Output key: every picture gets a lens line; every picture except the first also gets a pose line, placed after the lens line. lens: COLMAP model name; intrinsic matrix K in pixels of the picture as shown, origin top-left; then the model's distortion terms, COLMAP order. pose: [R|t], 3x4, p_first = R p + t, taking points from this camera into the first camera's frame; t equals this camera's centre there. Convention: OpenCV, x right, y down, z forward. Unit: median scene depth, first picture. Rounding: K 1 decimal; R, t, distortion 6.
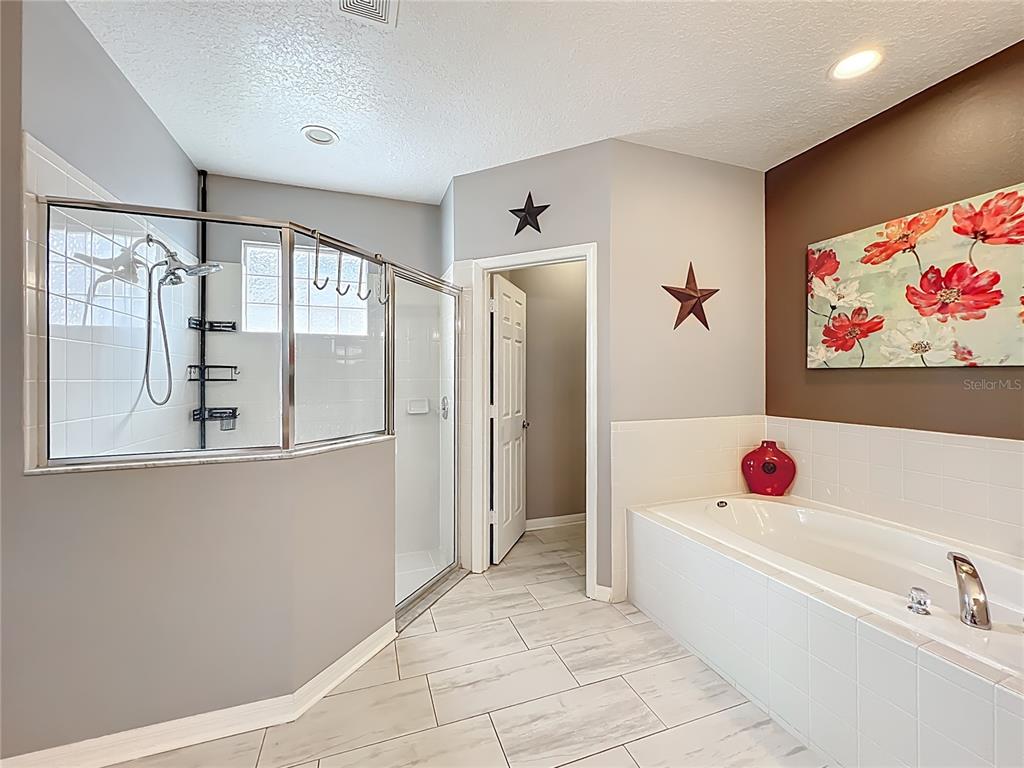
lens RADIAL K [[415.4, 0, 509.7], [0, 415.4, 384.0], [0, 0, 1]] dist [-0.001224, 0.000093]
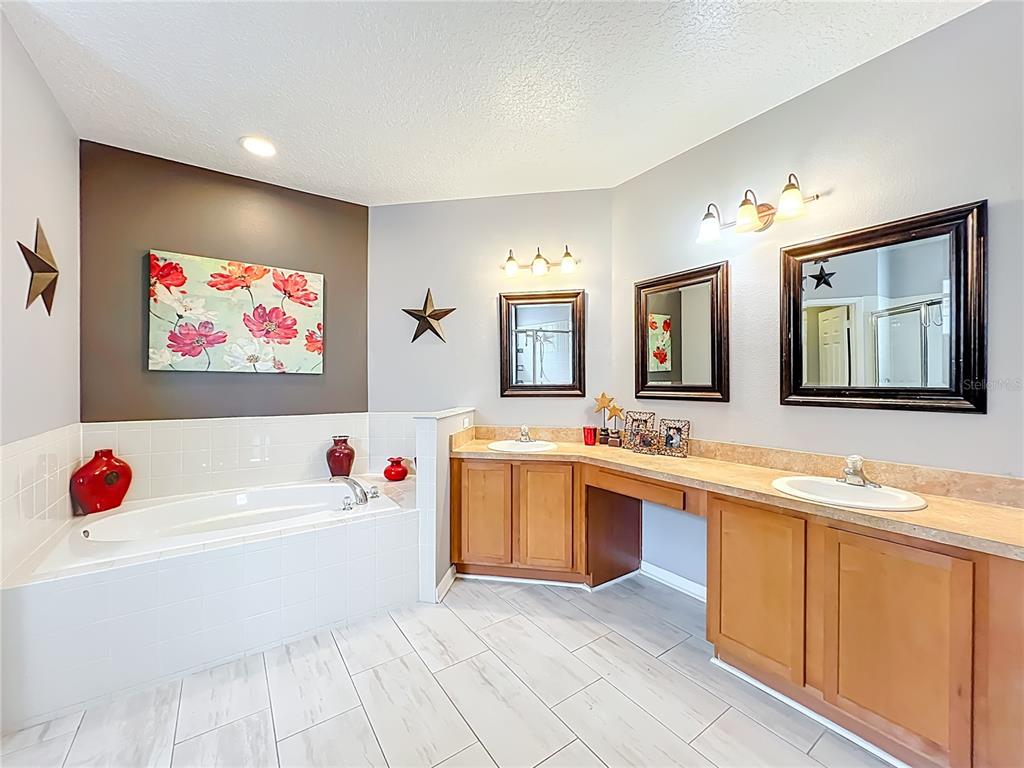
lens RADIAL K [[415.4, 0, 509.7], [0, 415.4, 384.0], [0, 0, 1]] dist [-0.001224, 0.000093]
pose [[-0.255155, -0.004481, 0.966890, -0.560994], [0.011848, 0.999900, 0.007761, -0.001369], [-0.966827, 0.013436, -0.255077, 0.464220]]
